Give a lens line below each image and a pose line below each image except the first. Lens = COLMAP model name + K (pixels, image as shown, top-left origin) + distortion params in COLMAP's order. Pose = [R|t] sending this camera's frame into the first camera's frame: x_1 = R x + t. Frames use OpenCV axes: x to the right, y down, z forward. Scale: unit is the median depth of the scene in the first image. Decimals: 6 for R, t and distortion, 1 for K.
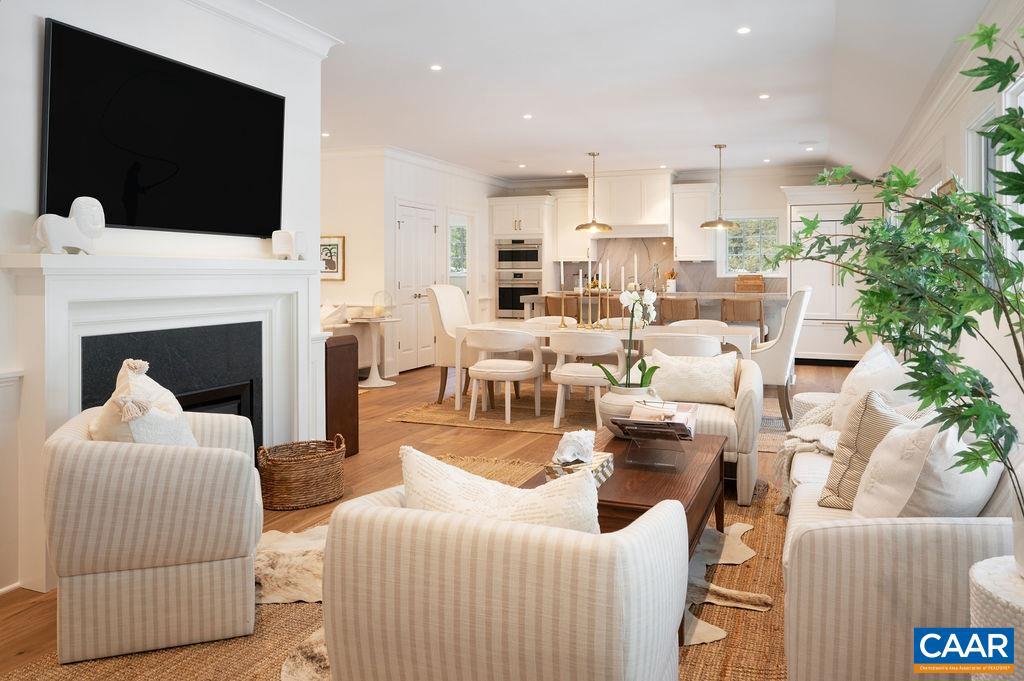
lens RADIAL K [[702.1, 0, 512.0], [0, 702.1, 340.5], [0, 0, 1]] dist [0.001856, 0.000371]
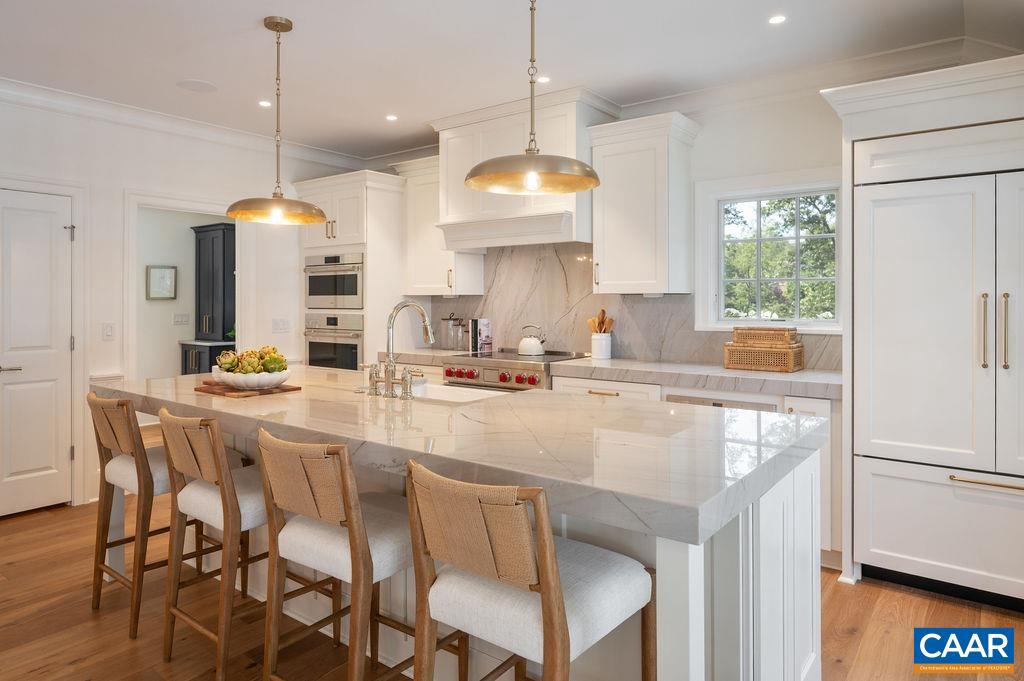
lens RADIAL K [[629.0, 0, 512.0], [0, 629.0, 340.5], [0, 0, 1]] dist [-0.030411, -0.000402]
pose [[0.973830, 0.014281, -0.226828, 0.263421], [-0.022461, 0.999185, -0.033524, -0.065993], [0.226165, 0.037742, 0.973358, 0.571740]]
